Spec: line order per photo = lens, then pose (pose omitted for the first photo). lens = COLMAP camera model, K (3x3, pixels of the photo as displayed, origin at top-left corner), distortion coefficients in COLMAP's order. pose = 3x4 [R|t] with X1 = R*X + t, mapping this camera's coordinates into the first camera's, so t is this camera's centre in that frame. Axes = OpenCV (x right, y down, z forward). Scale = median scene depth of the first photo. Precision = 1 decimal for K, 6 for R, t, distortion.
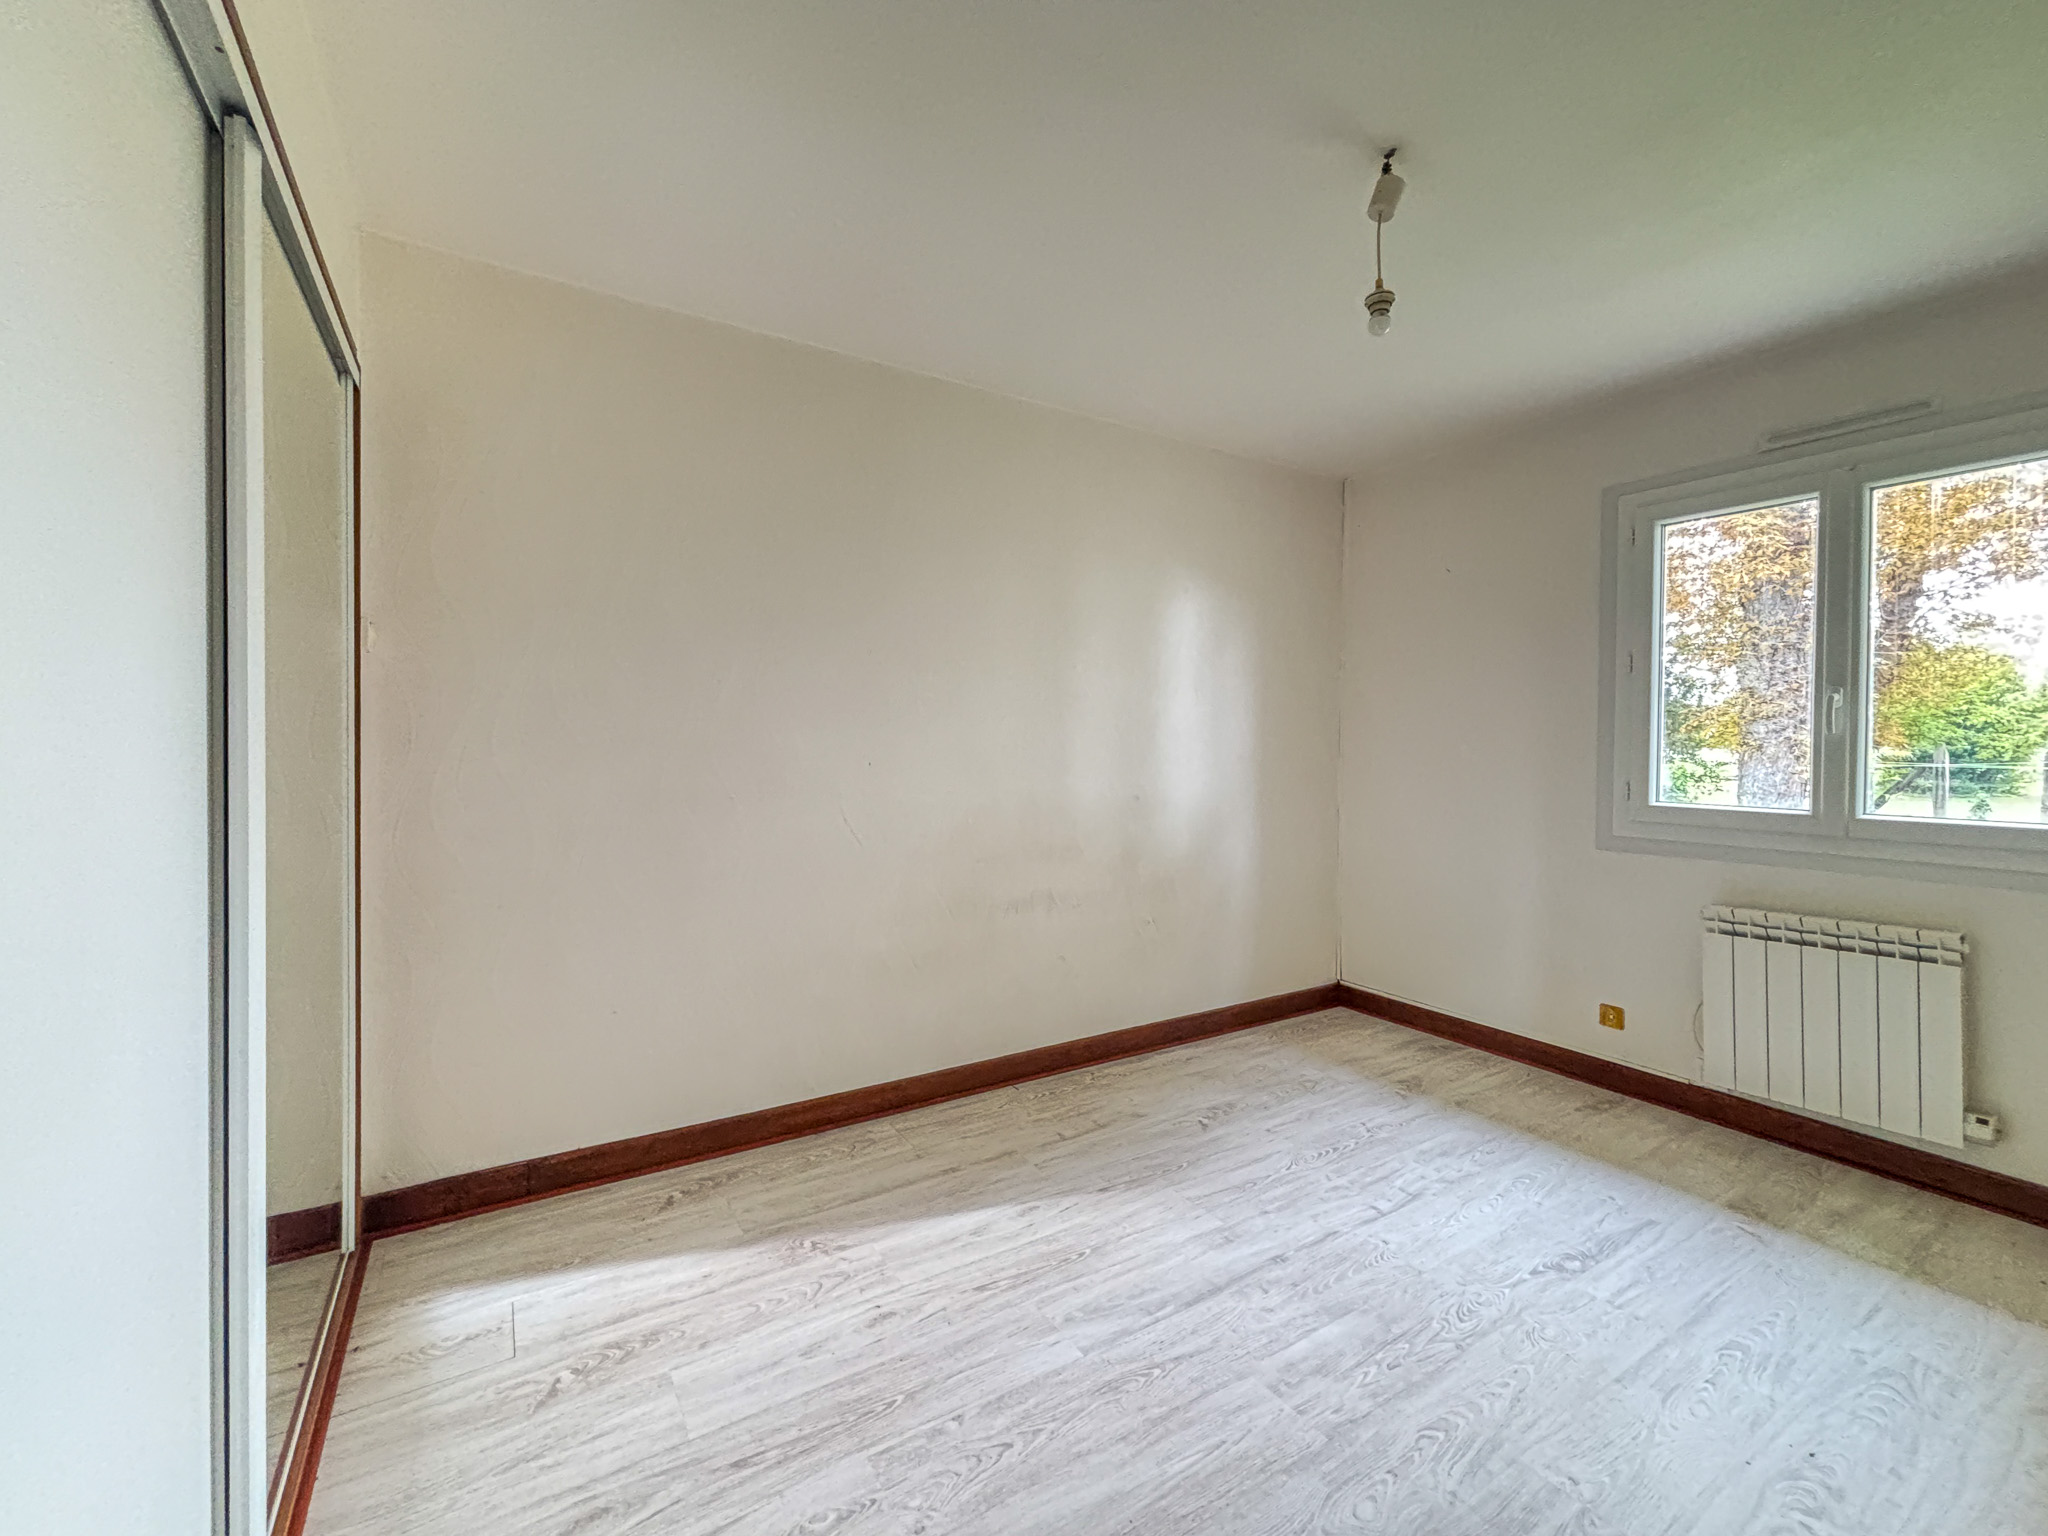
lens RADIAL K [[823.9, 0, 1018.8], [0, 823.9, 755.4], [0, 0, 1]] dist [0.000428, 0.000068]
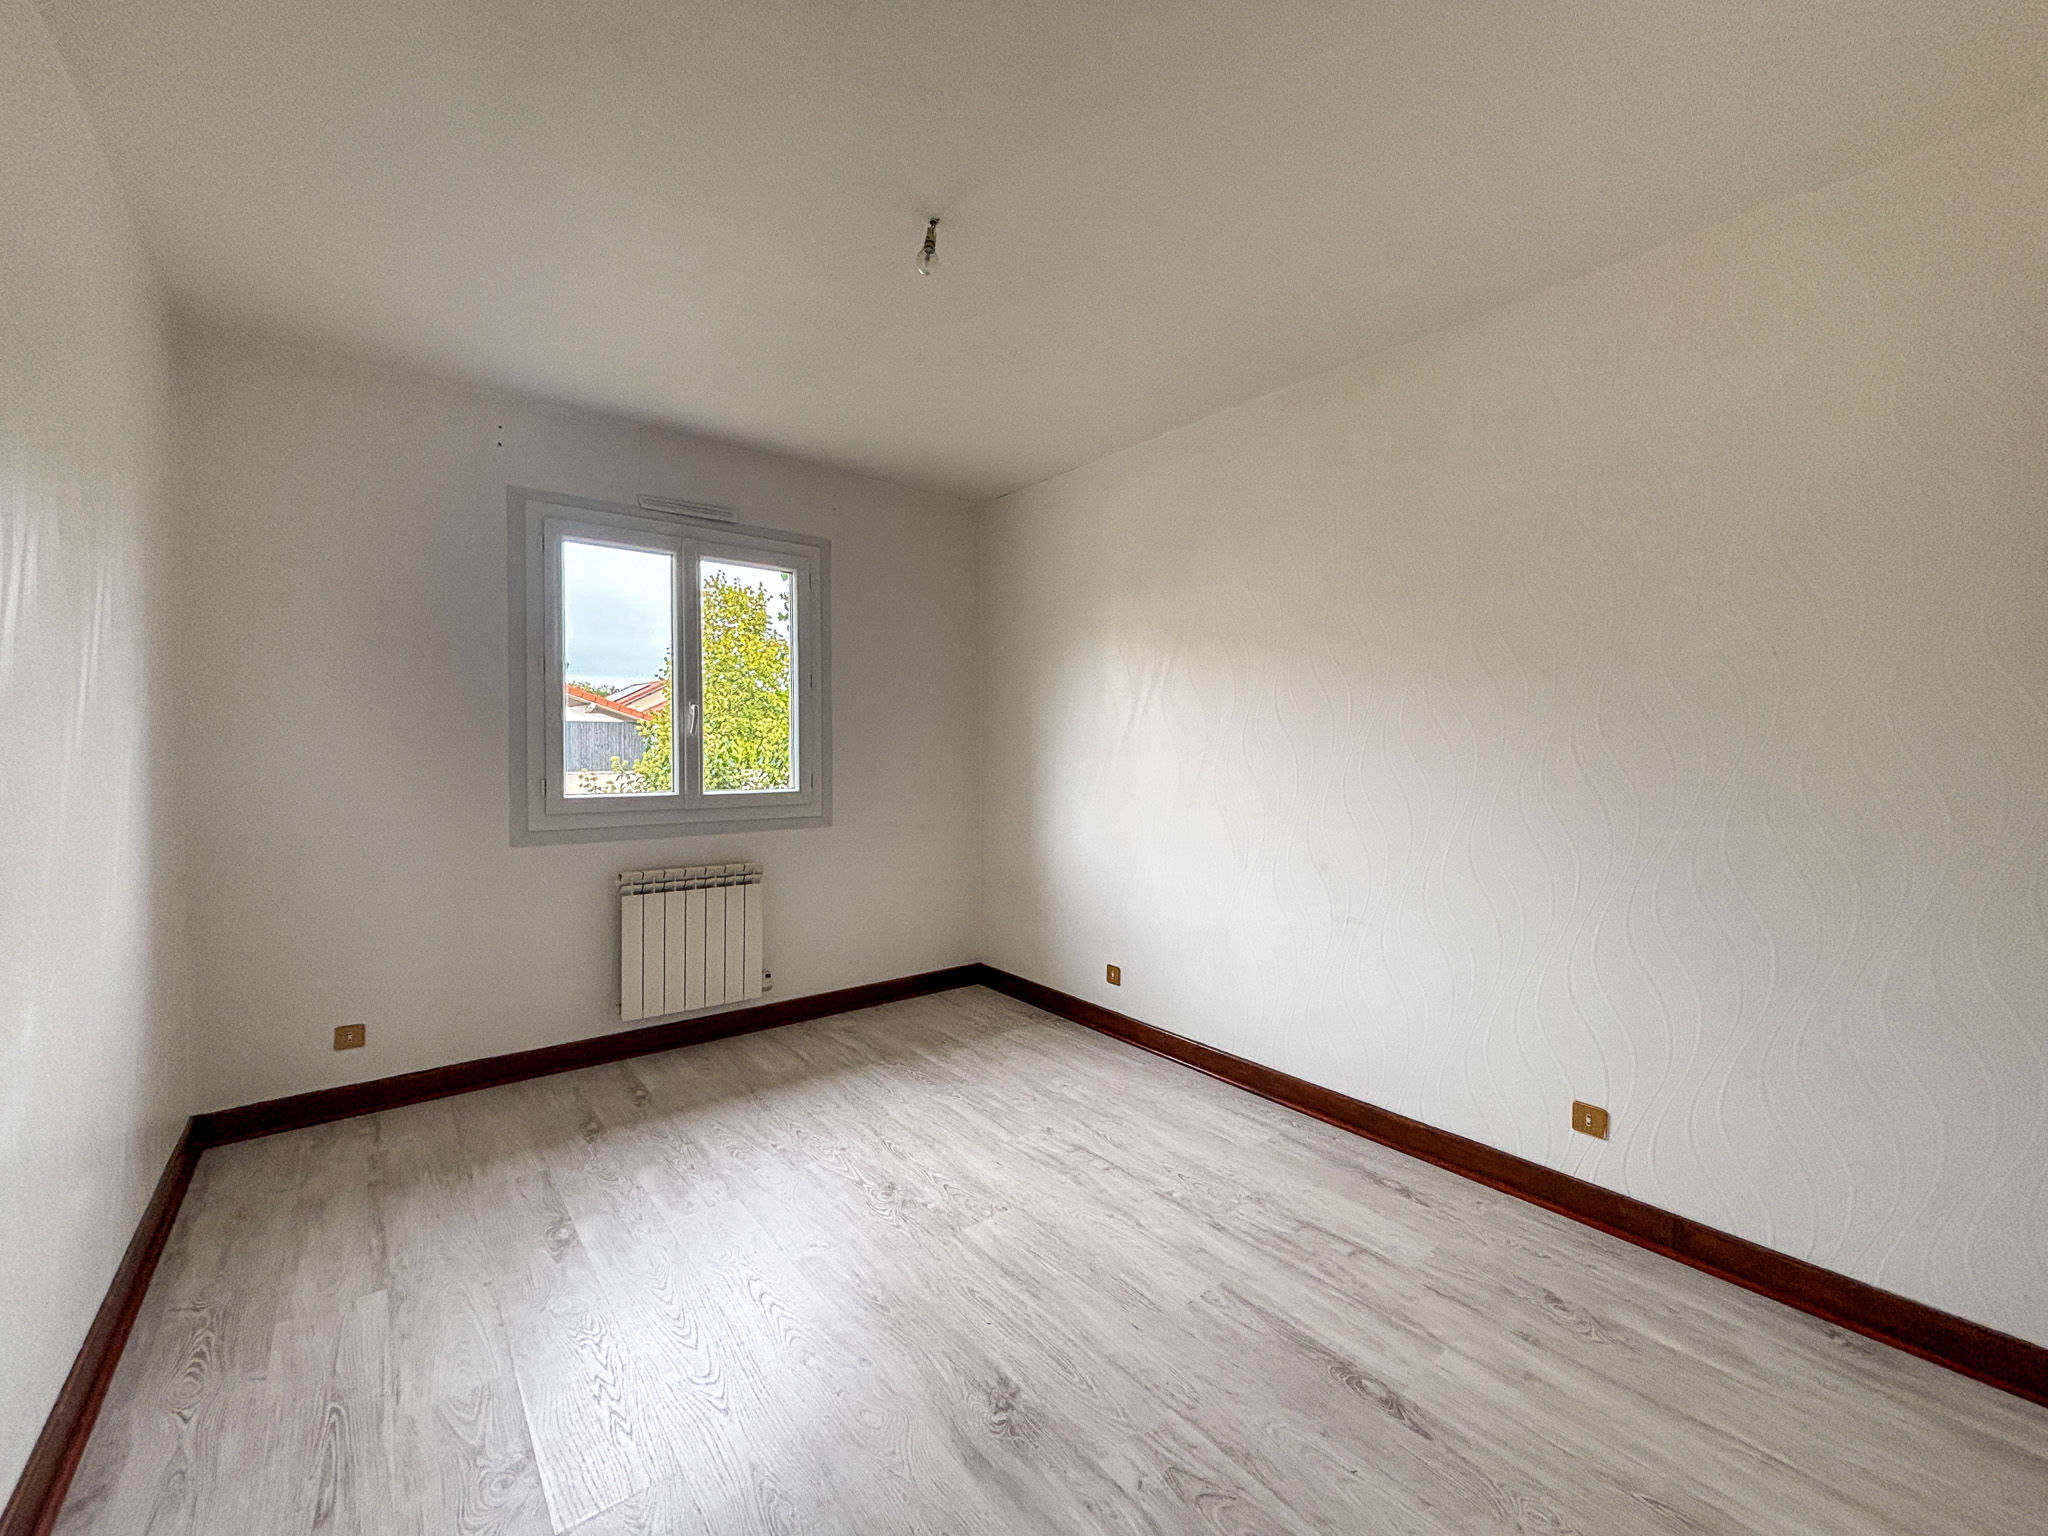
lens RADIAL K [[823.9, 0, 1018.8], [0, 823.9, 755.4], [0, 0, 1]] dist [0.000428, 0.000068]
pose [[-0.101677, -0.027627, 0.994434, -0.393474], [0.000811, 0.999612, 0.027854, -0.026642], [-0.994817, 0.003639, -0.101615, 0.541095]]
